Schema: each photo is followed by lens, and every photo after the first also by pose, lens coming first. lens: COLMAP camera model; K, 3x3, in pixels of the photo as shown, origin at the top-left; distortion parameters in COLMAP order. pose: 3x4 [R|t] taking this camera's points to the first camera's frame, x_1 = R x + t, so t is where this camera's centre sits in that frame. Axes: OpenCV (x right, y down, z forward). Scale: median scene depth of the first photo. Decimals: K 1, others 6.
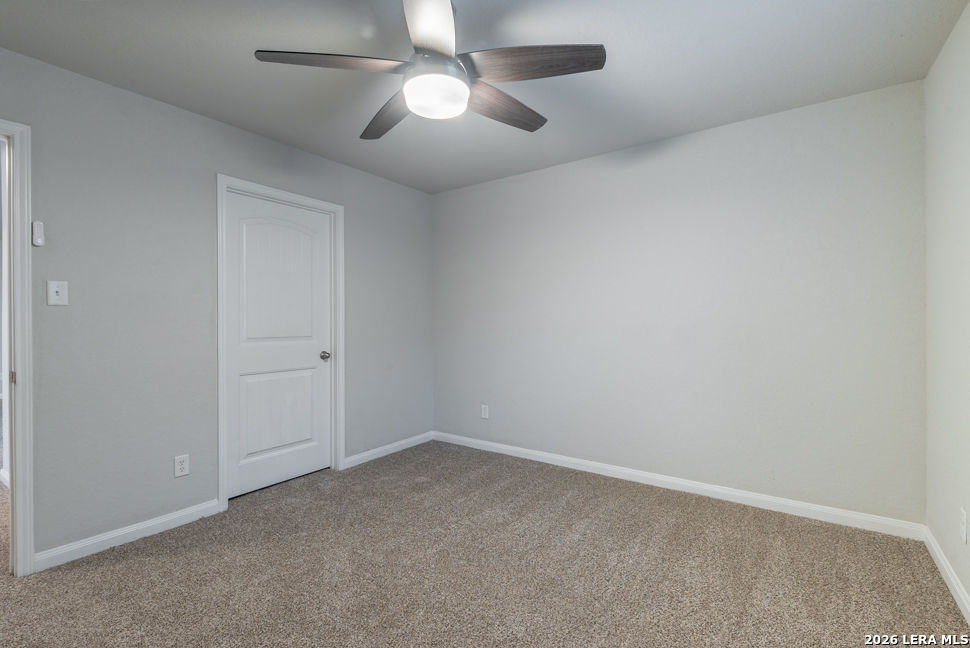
lens RADIAL K [[435.4, 0, 482.3], [0, 435.4, 322.9], [0, 0, 1]] dist [0.016912, -0.011214]
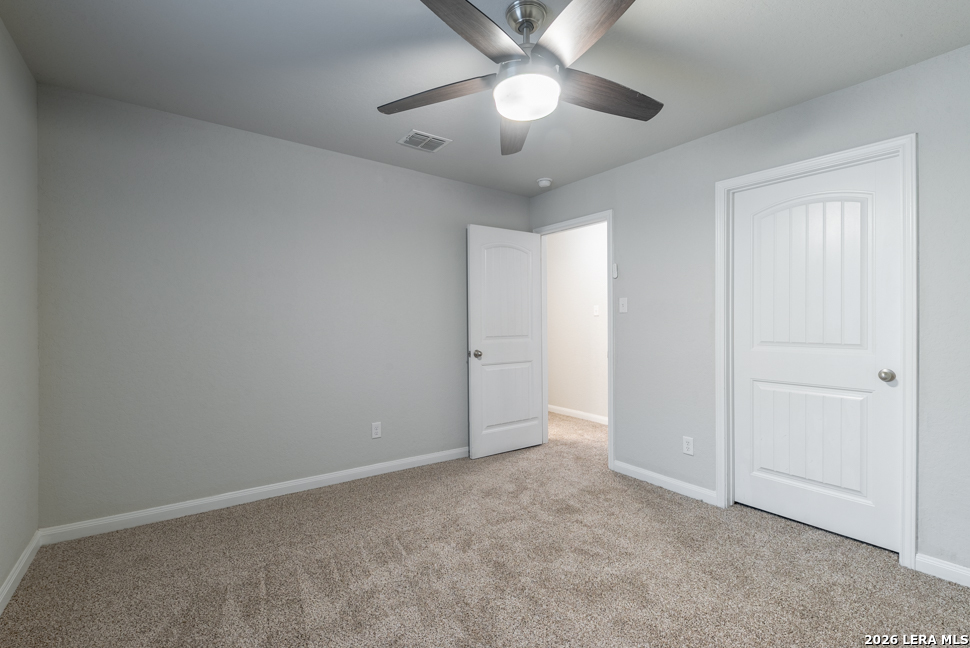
lens RADIAL K [[435.4, 0, 482.3], [0, 435.4, 322.9], [0, 0, 1]] dist [0.016912, -0.011214]
pose [[-0.321047, 0.002101, -0.947061, 0.571242], [-0.006442, 0.999970, 0.004402, -0.005009], [0.947041, 0.007514, -0.321023, 0.806033]]
